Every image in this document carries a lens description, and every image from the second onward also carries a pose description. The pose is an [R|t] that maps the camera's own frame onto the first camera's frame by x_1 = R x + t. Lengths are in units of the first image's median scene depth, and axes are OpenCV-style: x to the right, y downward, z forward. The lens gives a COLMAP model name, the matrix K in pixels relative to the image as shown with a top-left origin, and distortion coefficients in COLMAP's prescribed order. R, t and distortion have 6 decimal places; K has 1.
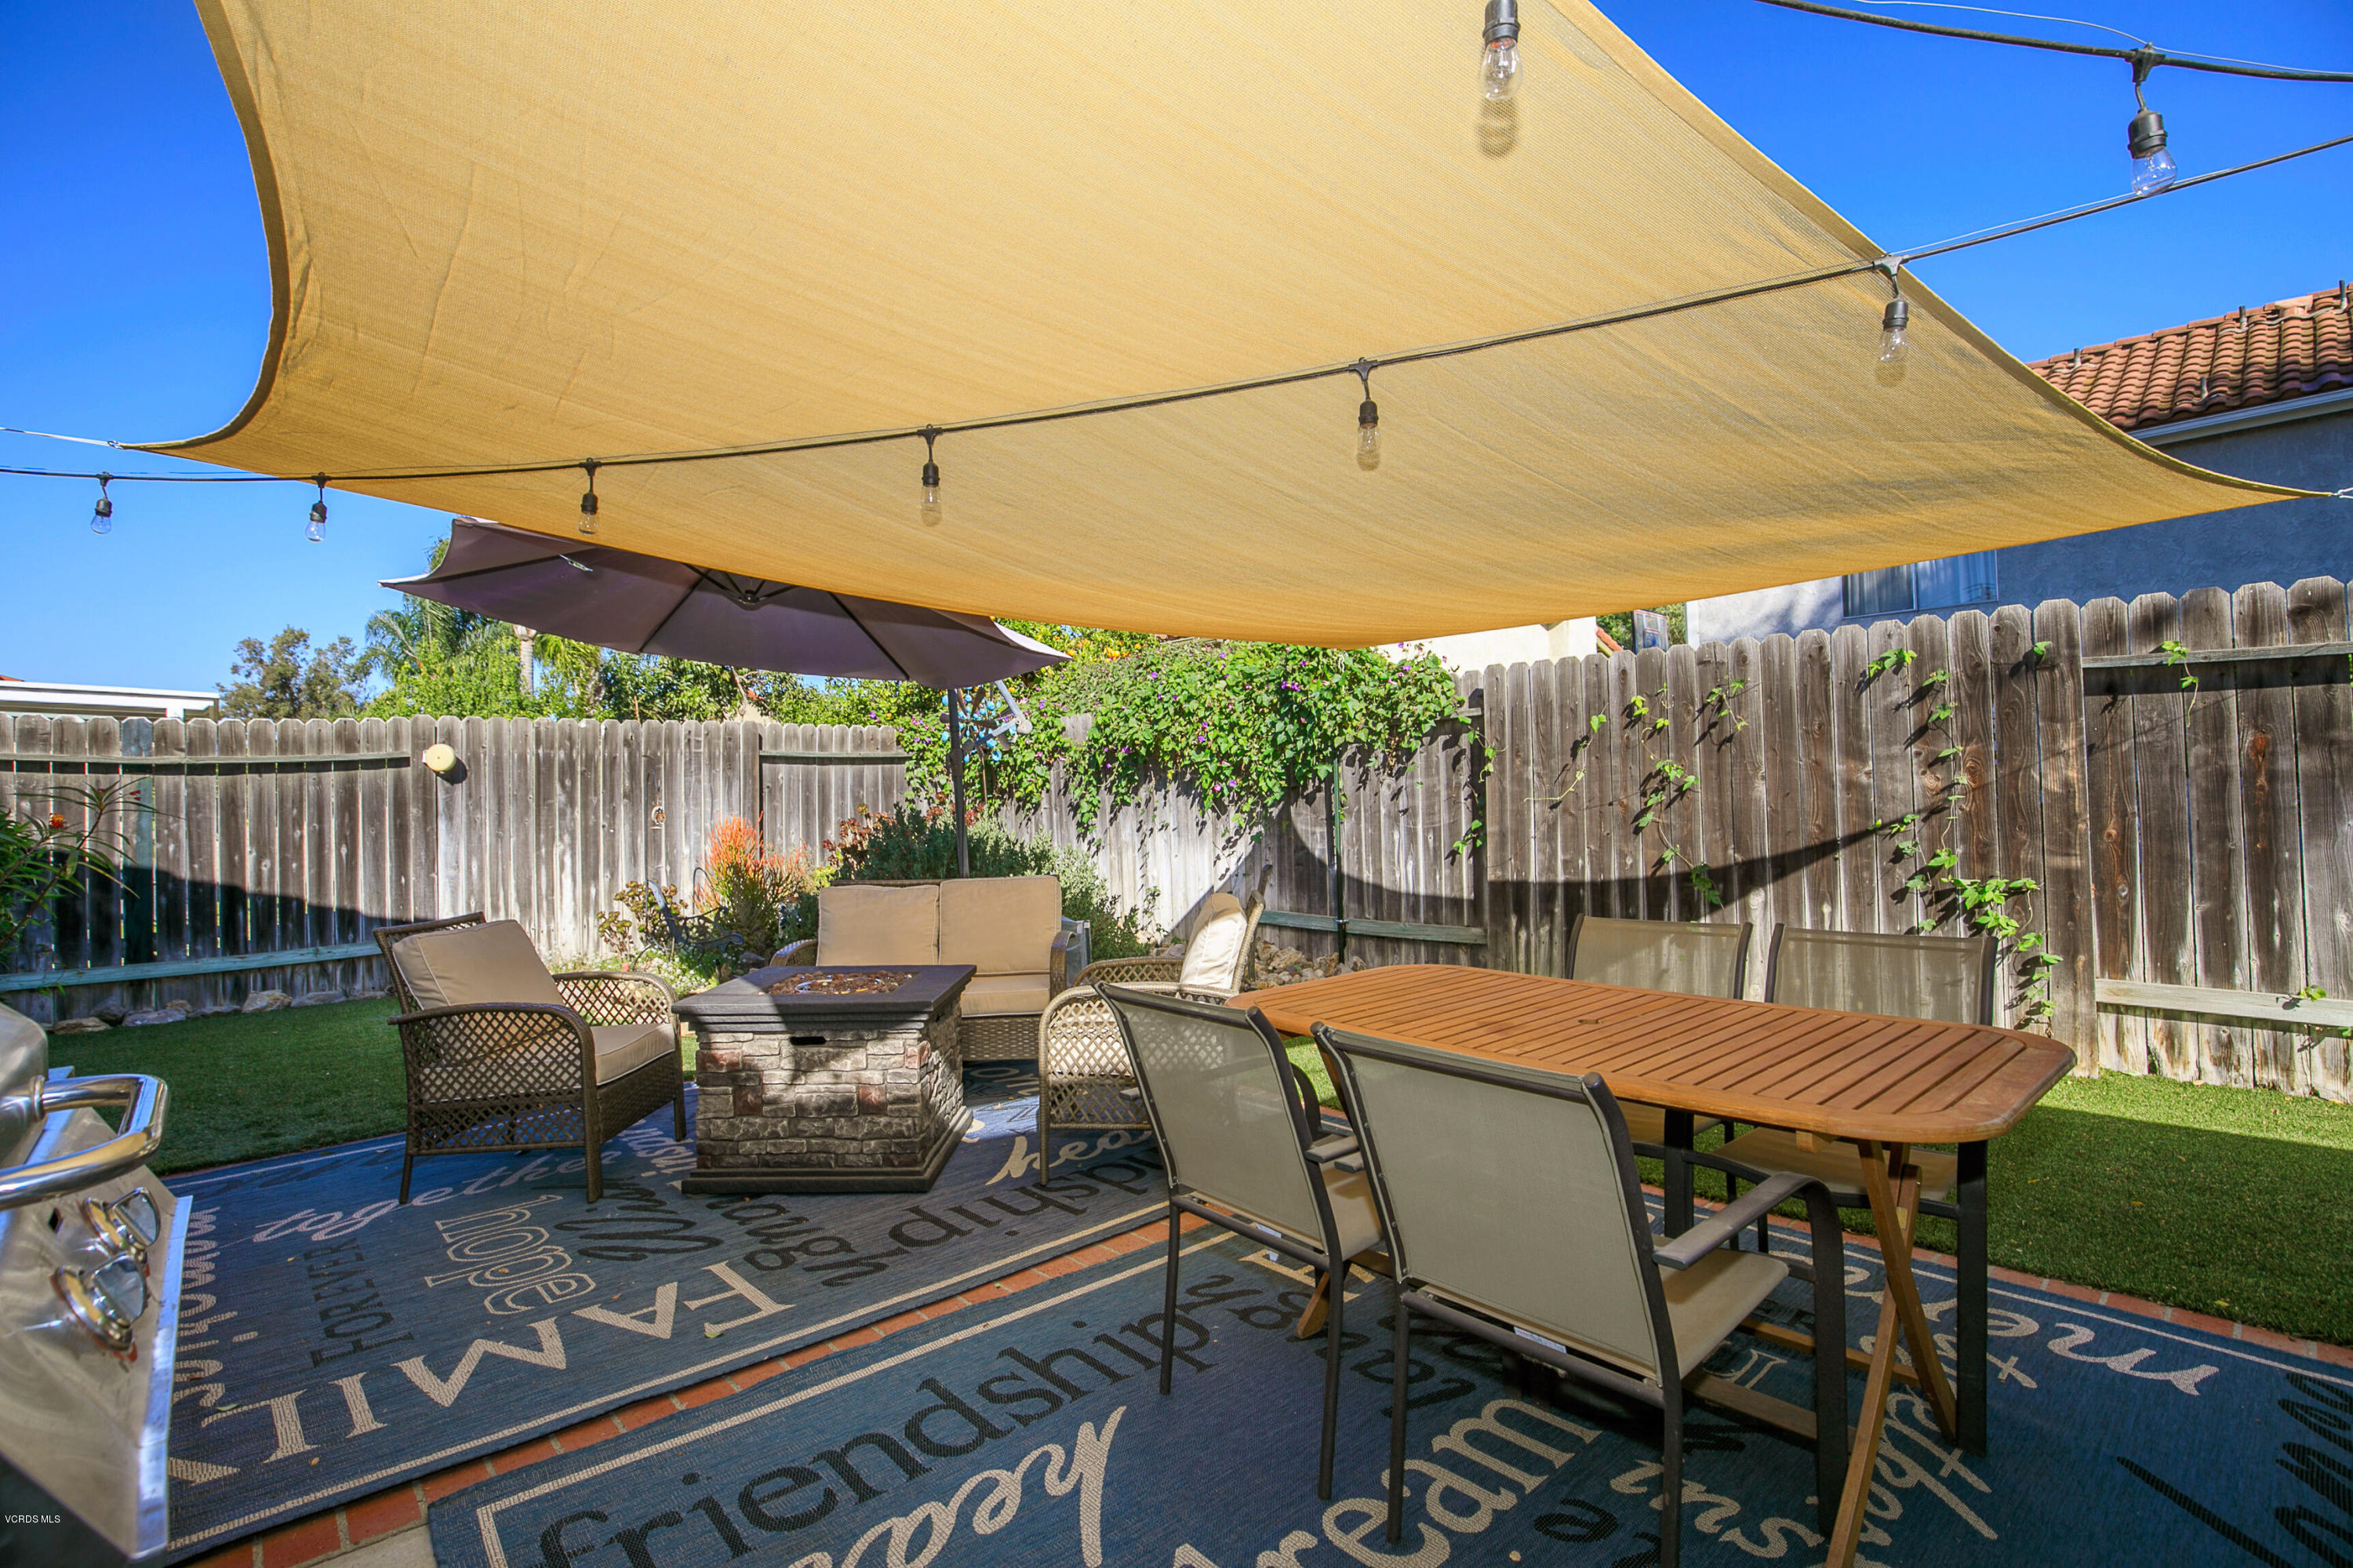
lens RADIAL K [[1056.9, 0, 1185.8], [0, 1056.9, 788.7], [0, 0, 1]] dist [0.004200, -0.002208]
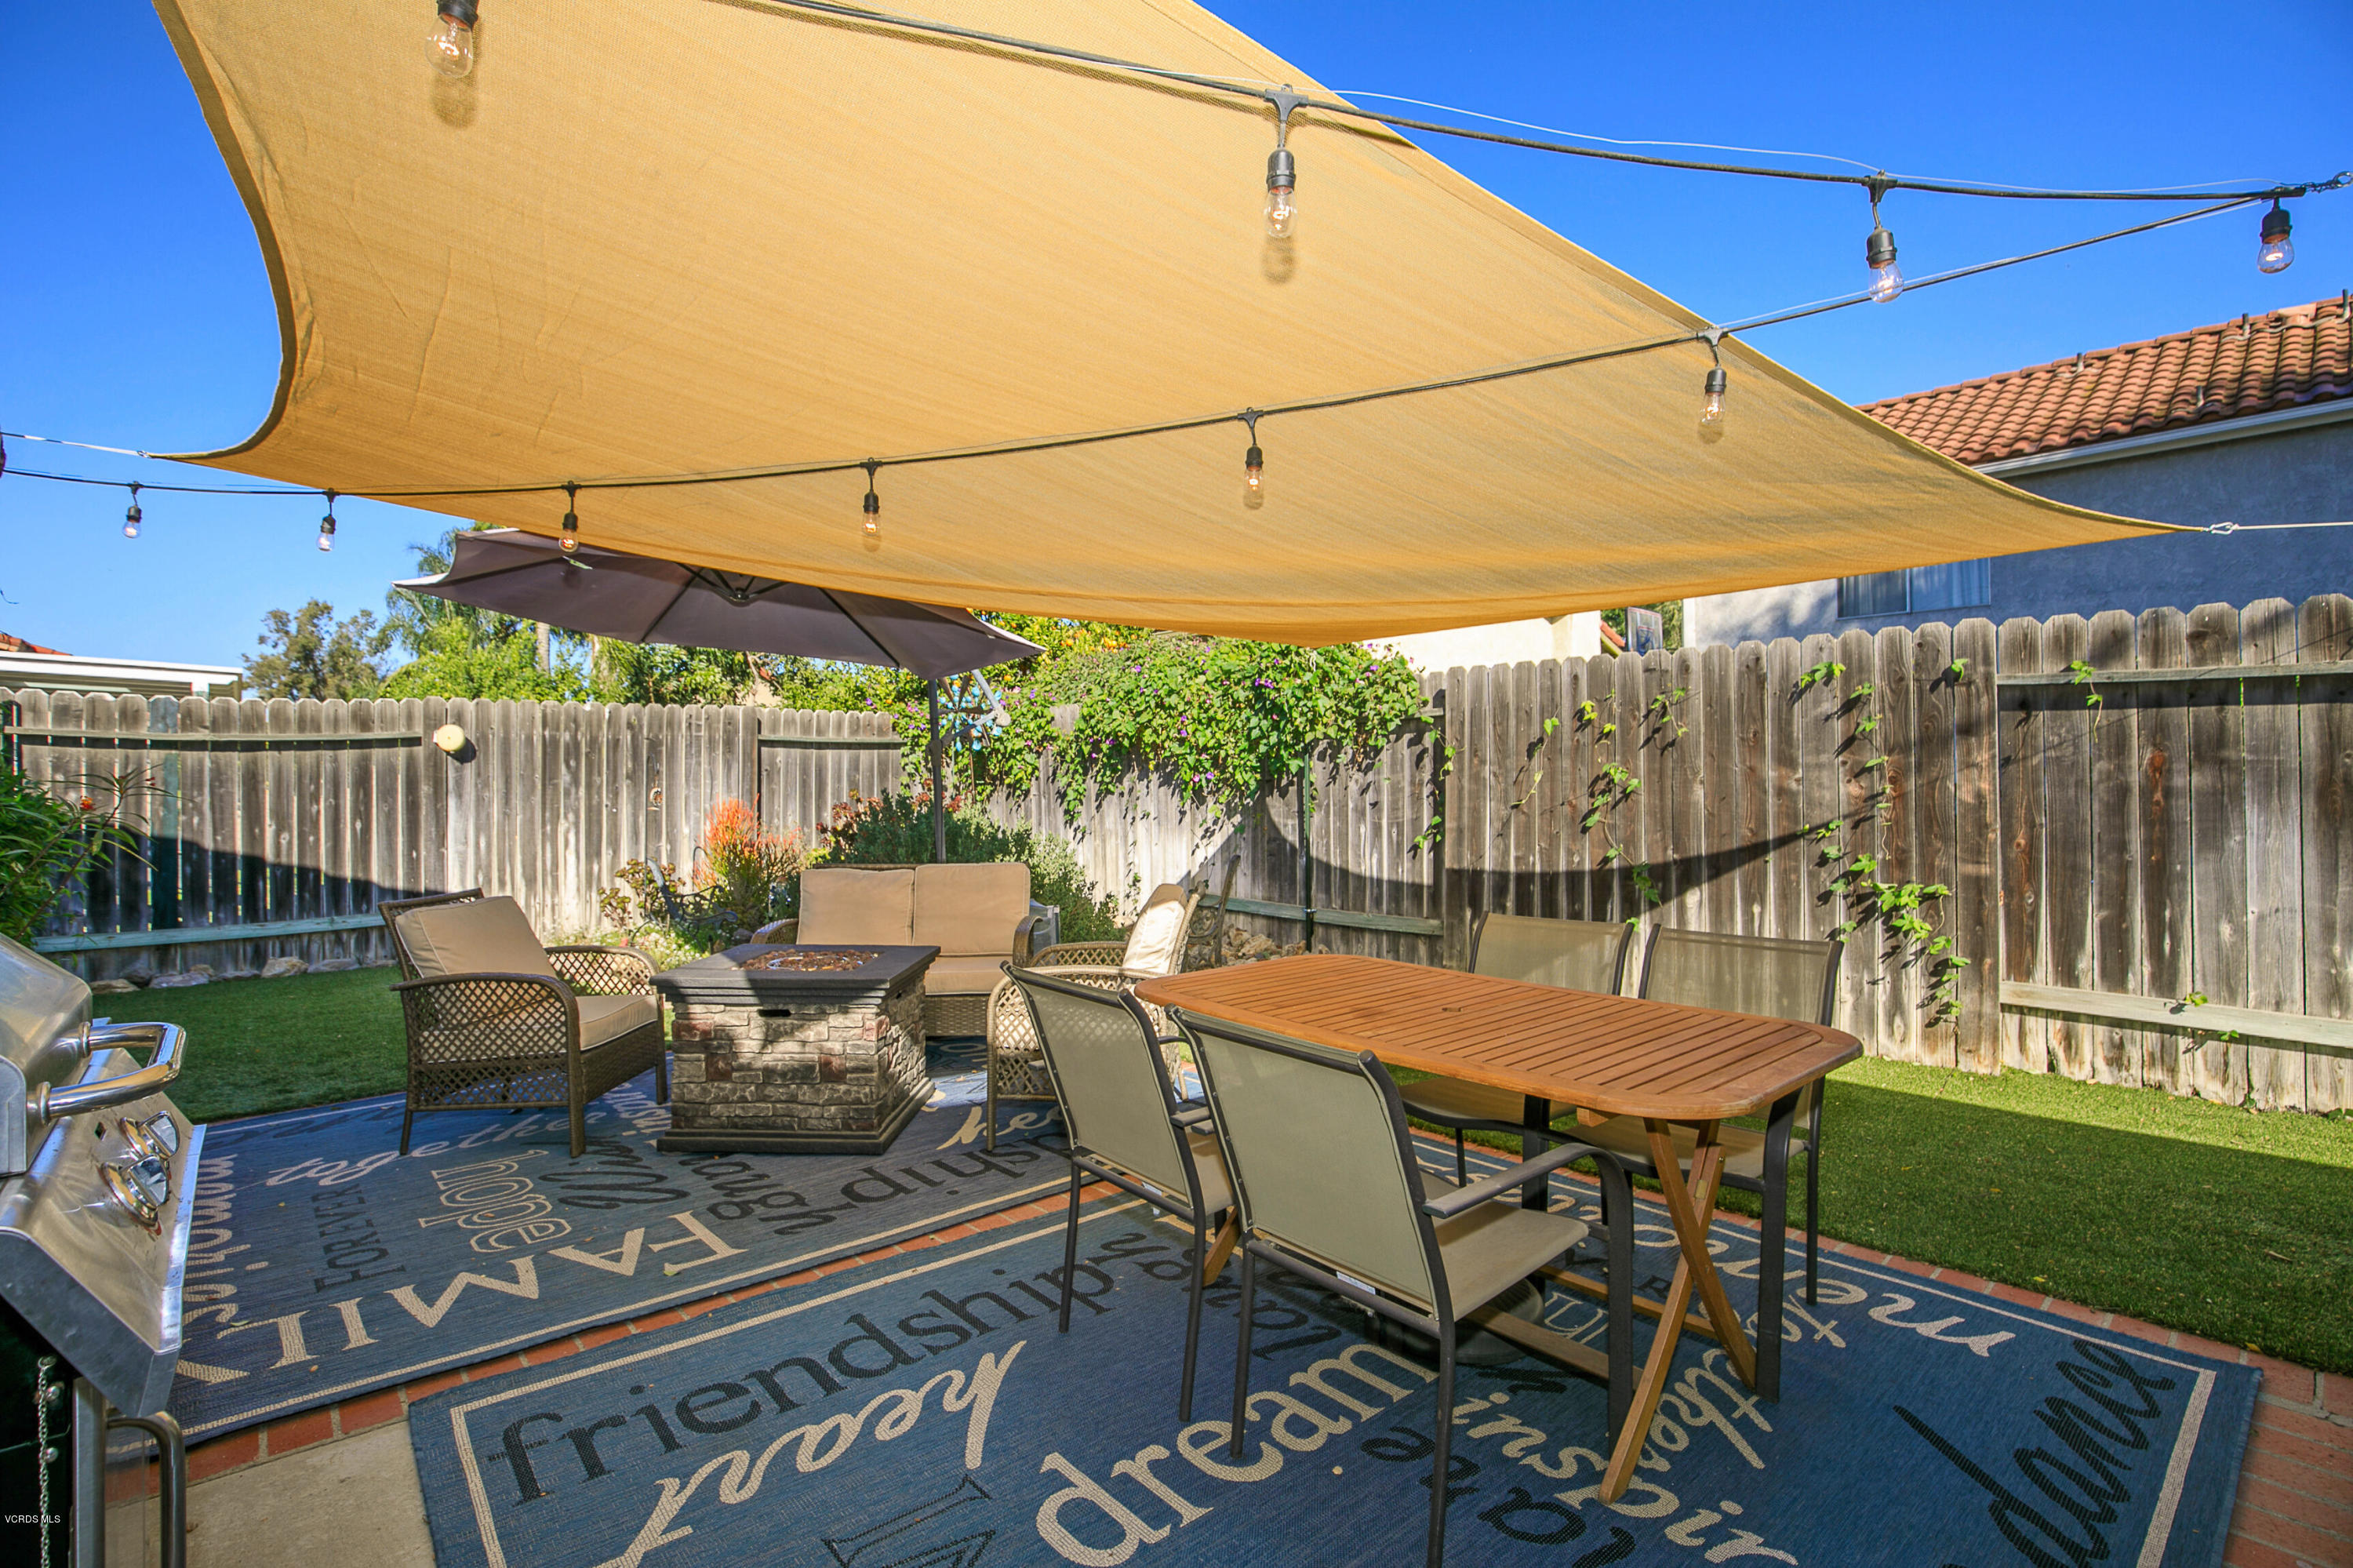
lens RADIAL K [[1056.9, 0, 1180.2], [0, 1056.9, 790.4], [0, 0, 1]] dist [0.004200, -0.002208]
pose [[0.999704, 0.017998, -0.016356, 0.047188], [-0.017739, 0.999717, 0.015852, -0.009254], [0.016637, -0.015557, 0.999741, -0.046257]]
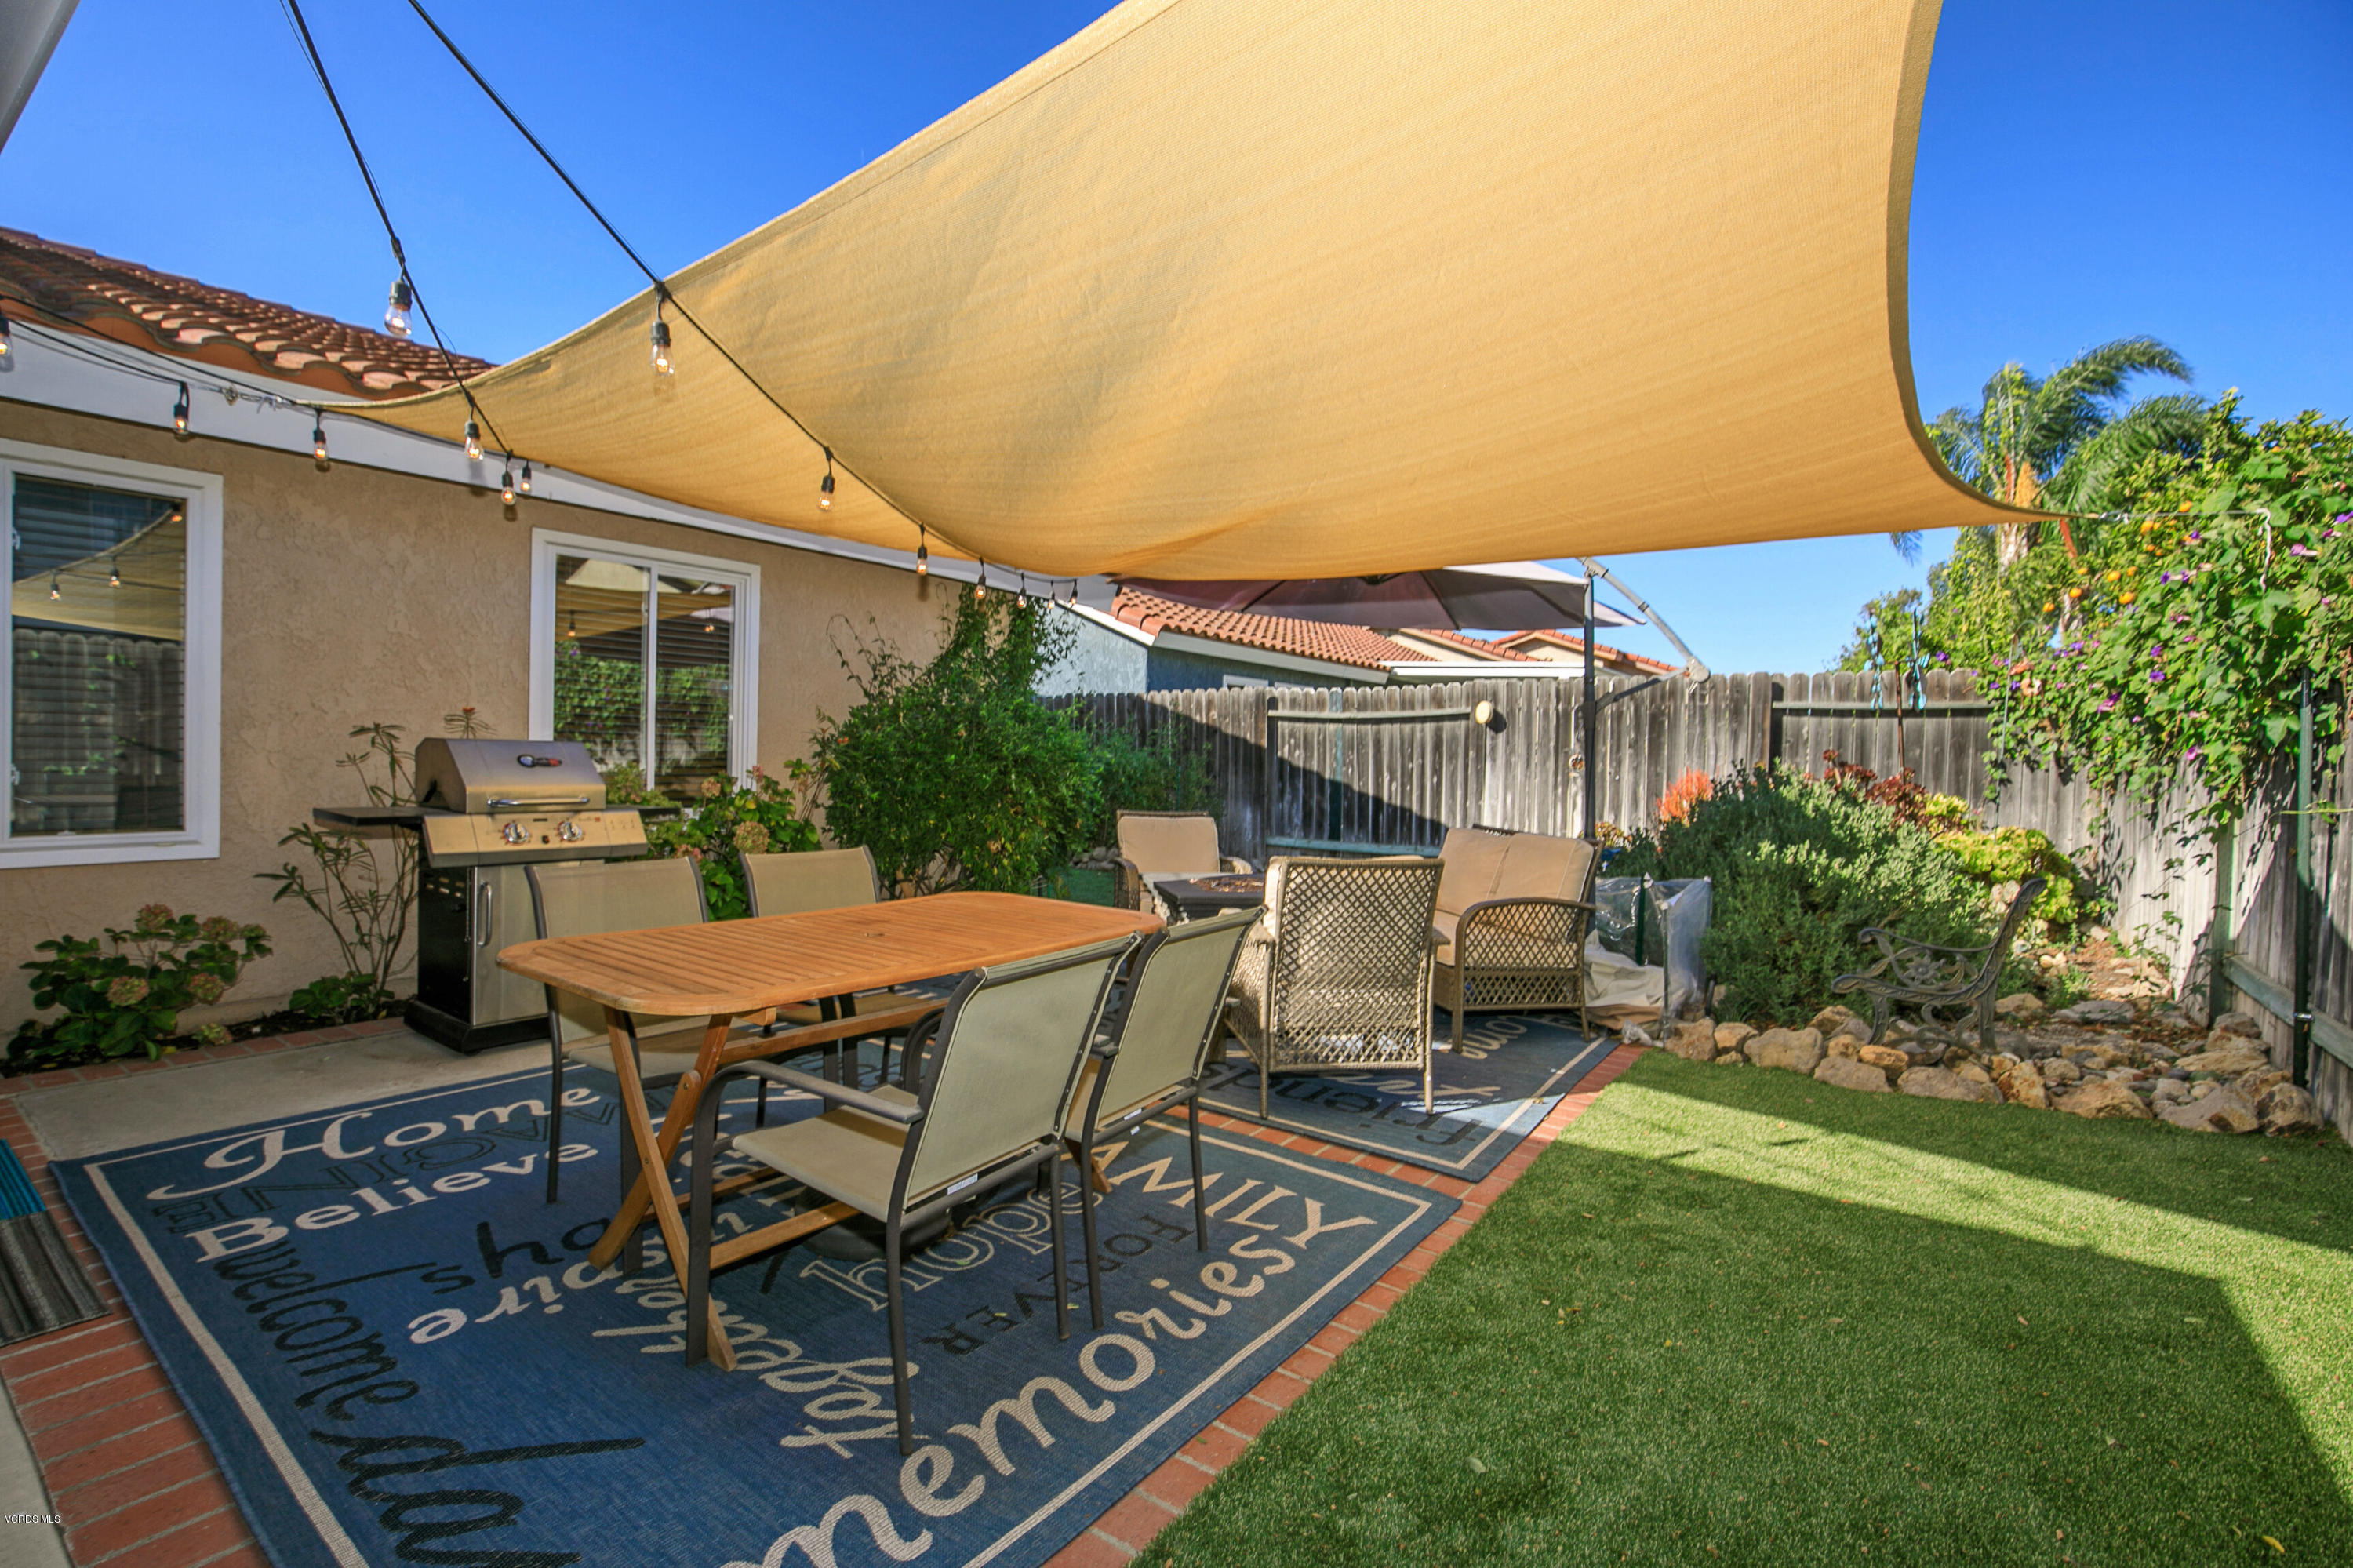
lens RADIAL K [[1056.9, 0, 1157.2], [0, 1056.9, 780.6], [0, 0, 1]] dist [0.004200, -0.002208]
pose [[0.241990, 0.058477, -0.968515, 0.650054], [-0.020334, 0.998269, 0.055193, -0.013094], [0.970066, 0.006337, 0.242761, 0.420100]]
